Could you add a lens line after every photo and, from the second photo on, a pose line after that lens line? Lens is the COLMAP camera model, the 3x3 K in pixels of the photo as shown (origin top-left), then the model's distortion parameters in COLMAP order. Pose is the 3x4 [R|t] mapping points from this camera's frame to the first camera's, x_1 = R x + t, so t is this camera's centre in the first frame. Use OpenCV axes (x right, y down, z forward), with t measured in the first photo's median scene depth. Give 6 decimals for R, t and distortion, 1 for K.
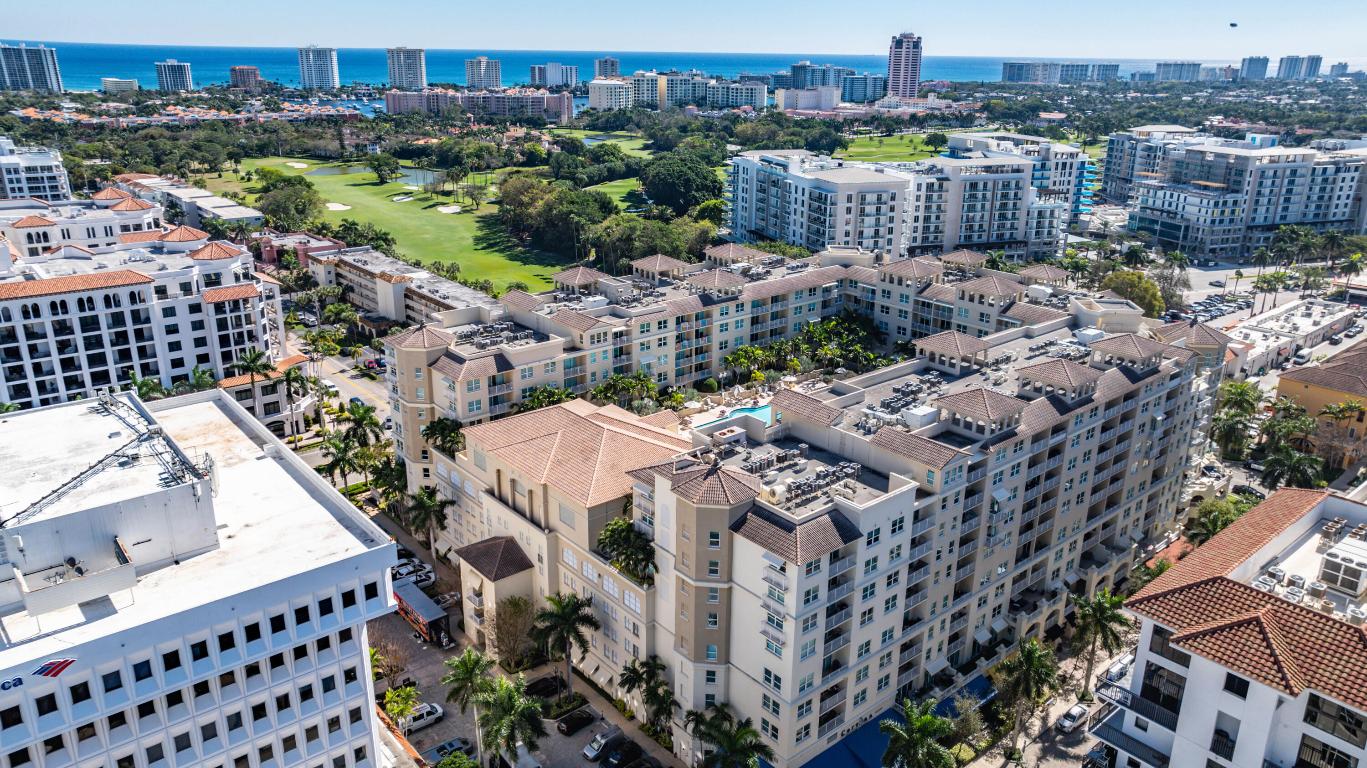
lens RADIAL K [[952.5, 0, 683.5], [0, 952.5, 384.0], [0, 0, 1]] dist [-0.028632, 0.031425]
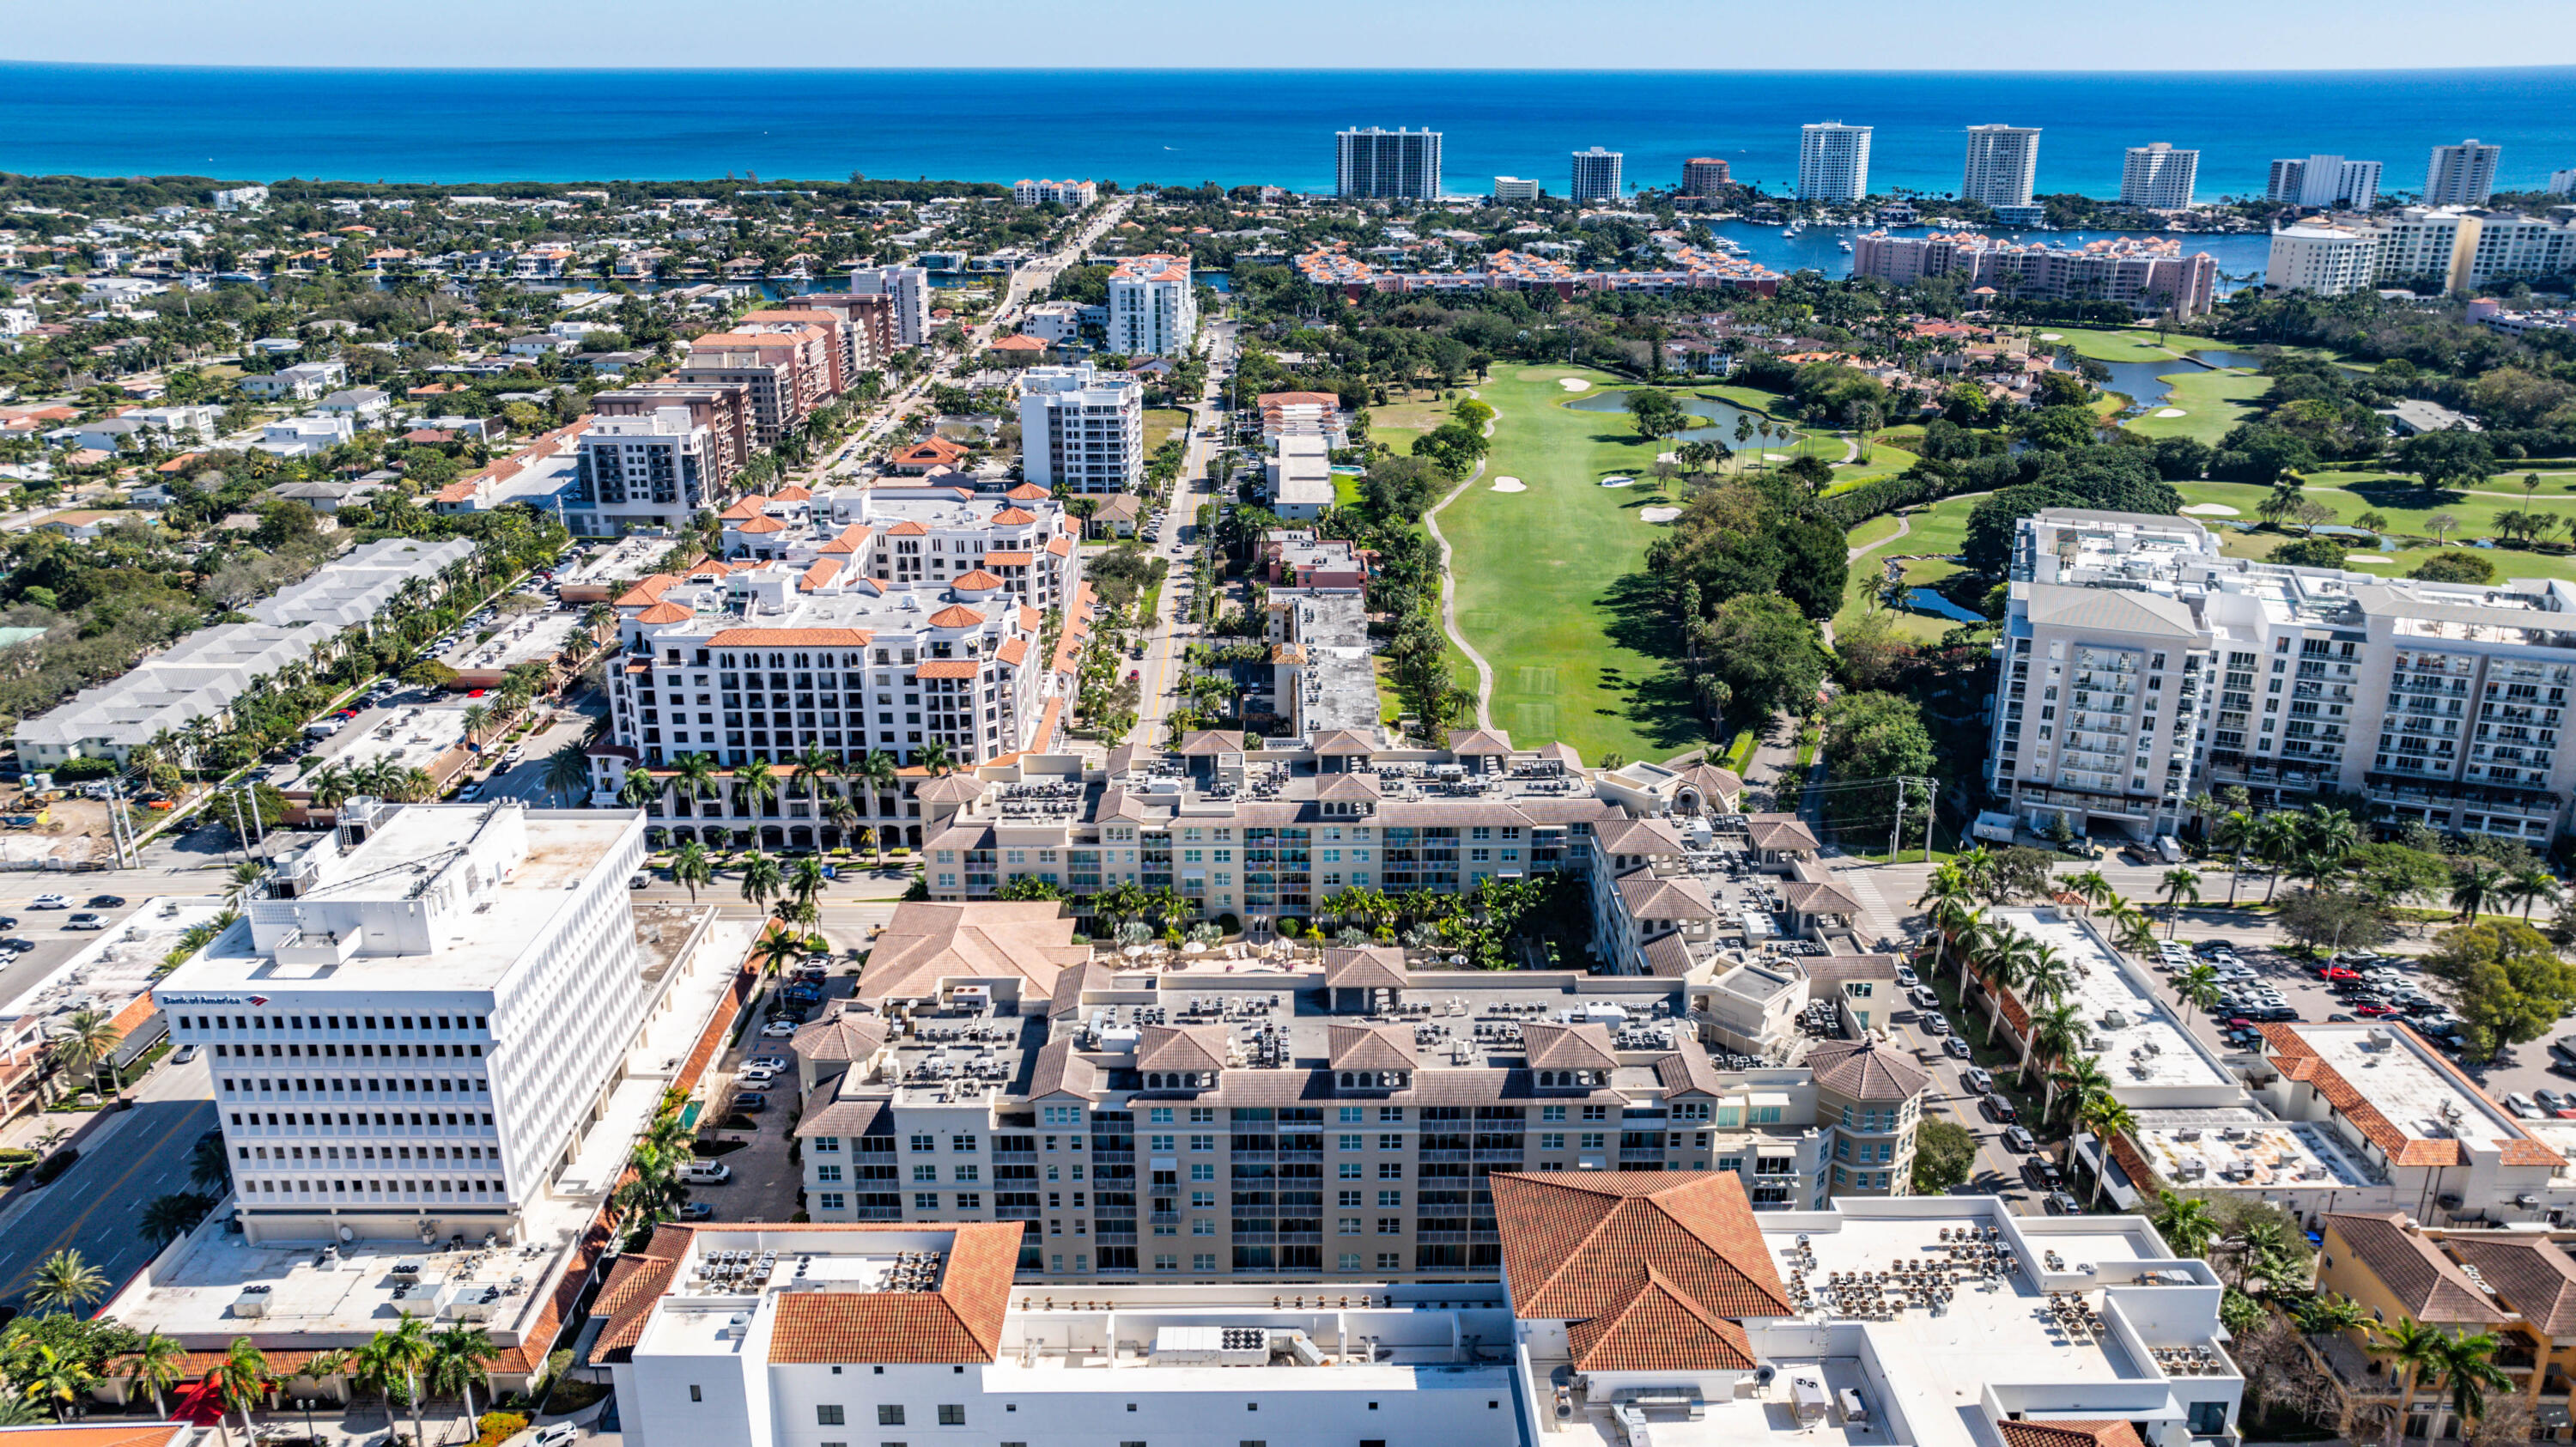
lens RADIAL K [[1839.1, 0, 1288.0], [0, 1839.1, 723.5], [0, 0, 1]] dist [-0.041766, 0.073500]
pose [[0.762804, 0.205052, -0.613256, 0.803153], [-0.203095, 0.976371, 0.073844, -0.239074], [0.613907, 0.068221, 0.786425, -0.113606]]
